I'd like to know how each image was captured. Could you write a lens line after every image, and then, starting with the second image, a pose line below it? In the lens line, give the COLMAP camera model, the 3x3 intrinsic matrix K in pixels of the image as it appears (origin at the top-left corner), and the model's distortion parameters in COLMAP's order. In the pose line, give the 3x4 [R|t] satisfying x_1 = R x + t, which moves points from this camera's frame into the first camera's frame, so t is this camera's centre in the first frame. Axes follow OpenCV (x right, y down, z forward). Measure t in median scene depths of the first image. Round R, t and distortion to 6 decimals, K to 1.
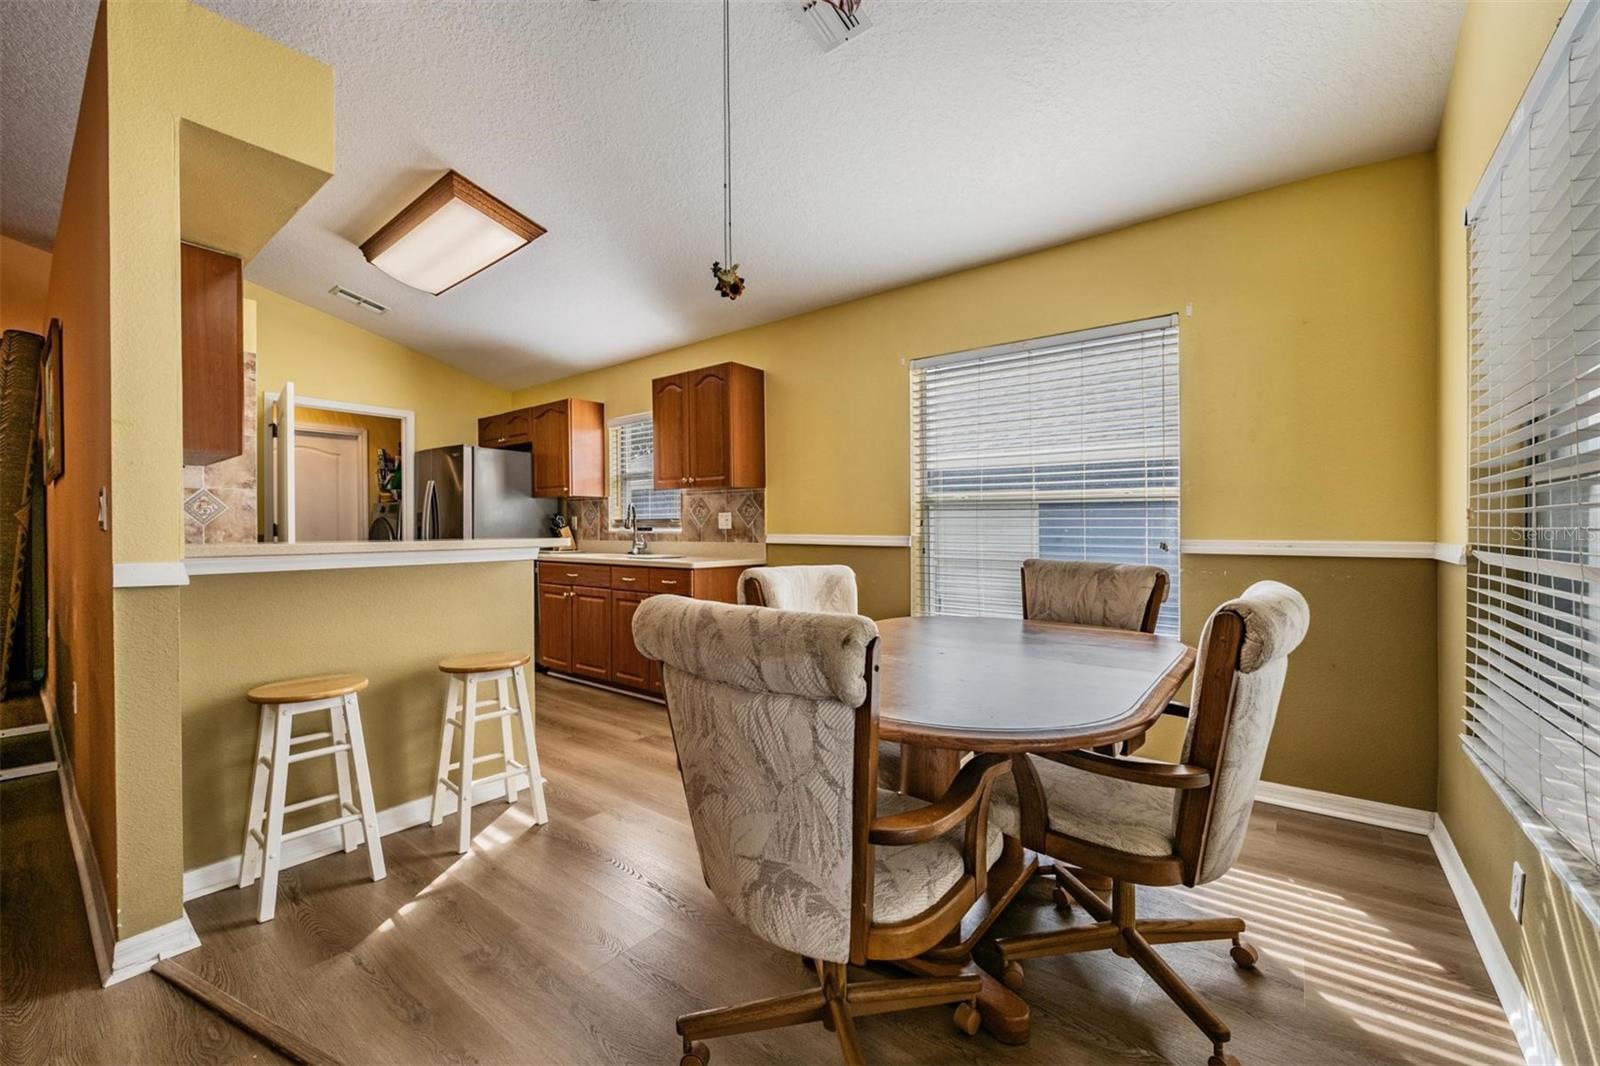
lens RADIAL K [[636.6, 0, 790.9], [0, 636.6, 530.2], [0, 0, 1]] dist [-0.002247, -0.000103]
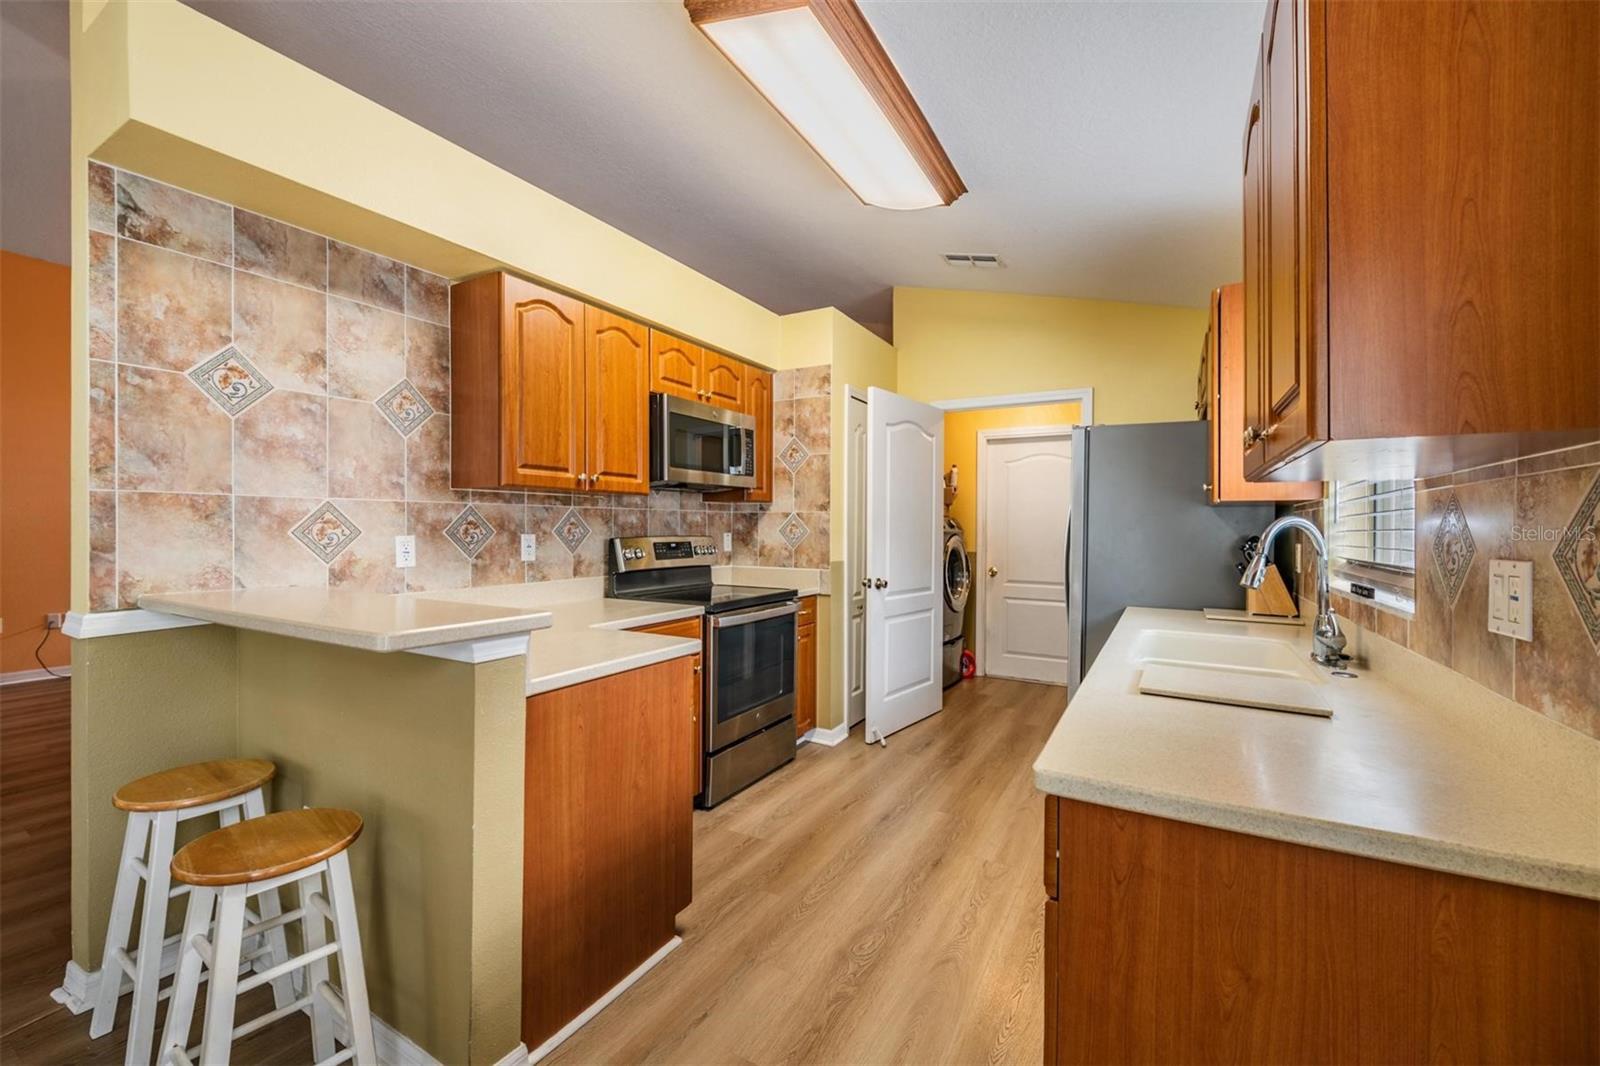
lens RADIAL K [[636.6, 0, 831.7], [0, 636.6, 529.0], [0, 0, 1]] dist [-0.002247, -0.000103]
pose [[0.175200, 0.007080, -0.984507, 0.074507], [-0.007767, 0.999953, 0.005809, -0.044958], [0.984502, 0.006628, 0.175247, 0.870069]]
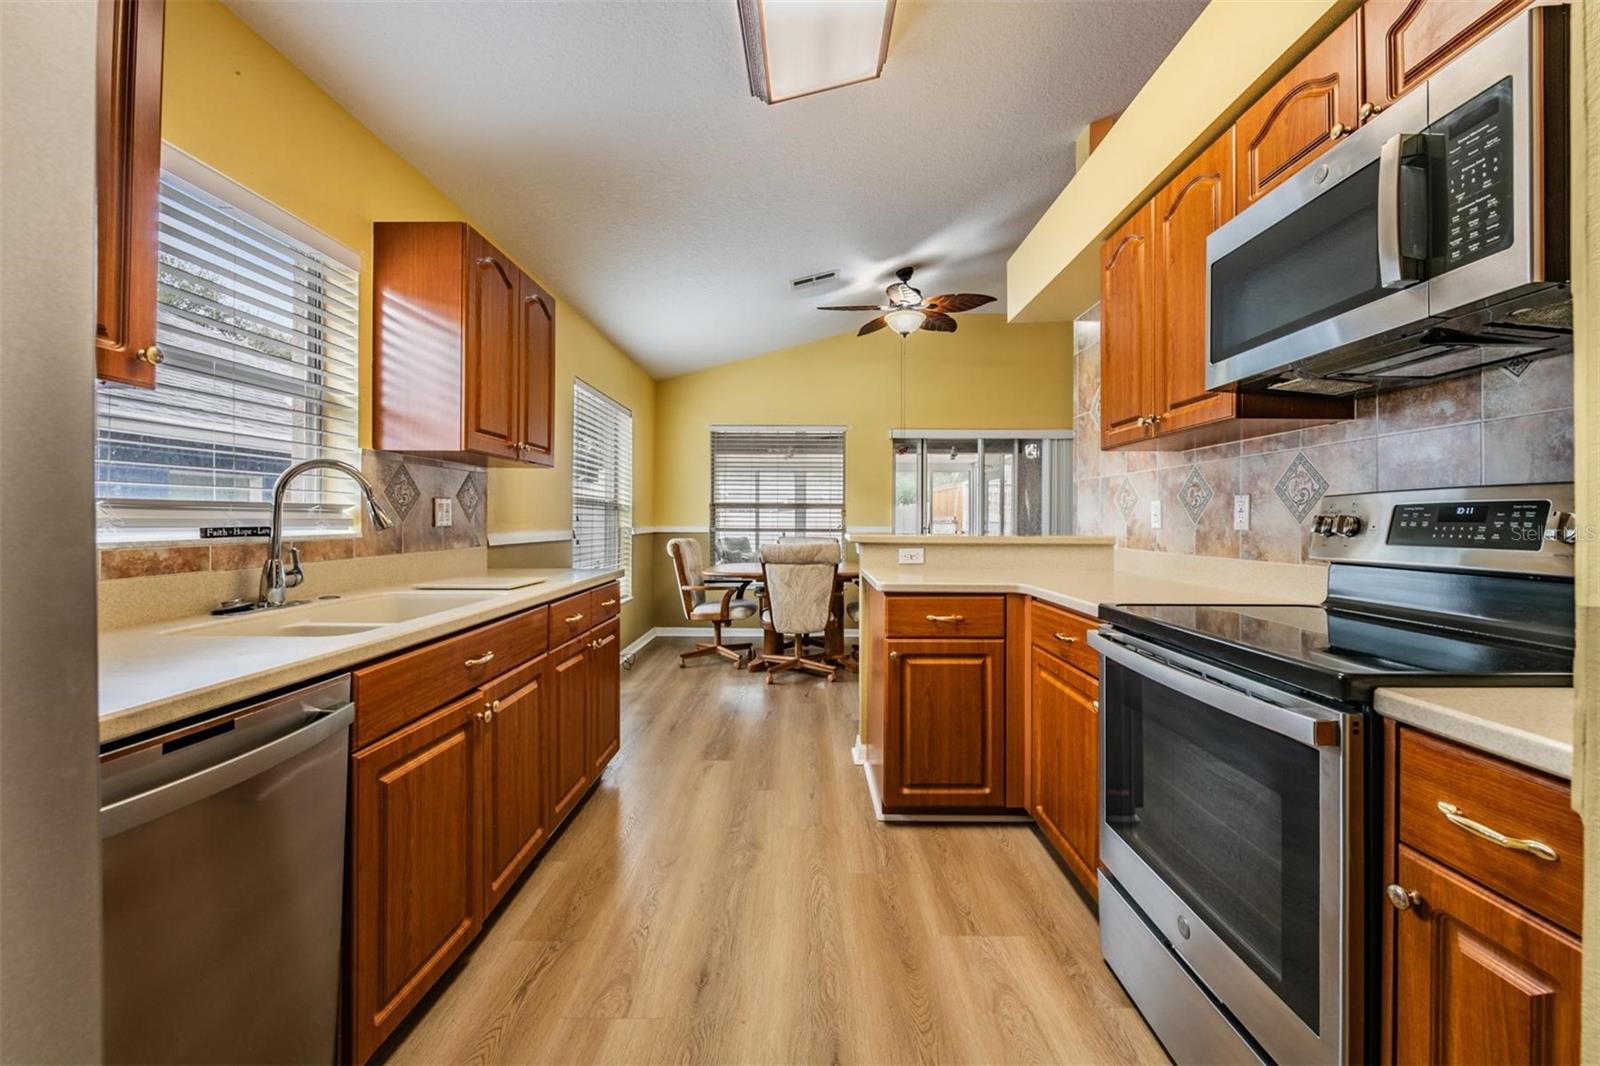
lens RADIAL K [[636.6, 0, 803.0], [0, 636.6, 521.3], [0, 0, 1]] dist [-0.002247, -0.000103]
pose [[-0.607602, -0.000301, 0.794242, -1.084127], [0.000815, 0.999999, 0.001002, -0.004033], [-0.794241, 0.001256, -0.607601, 1.365949]]
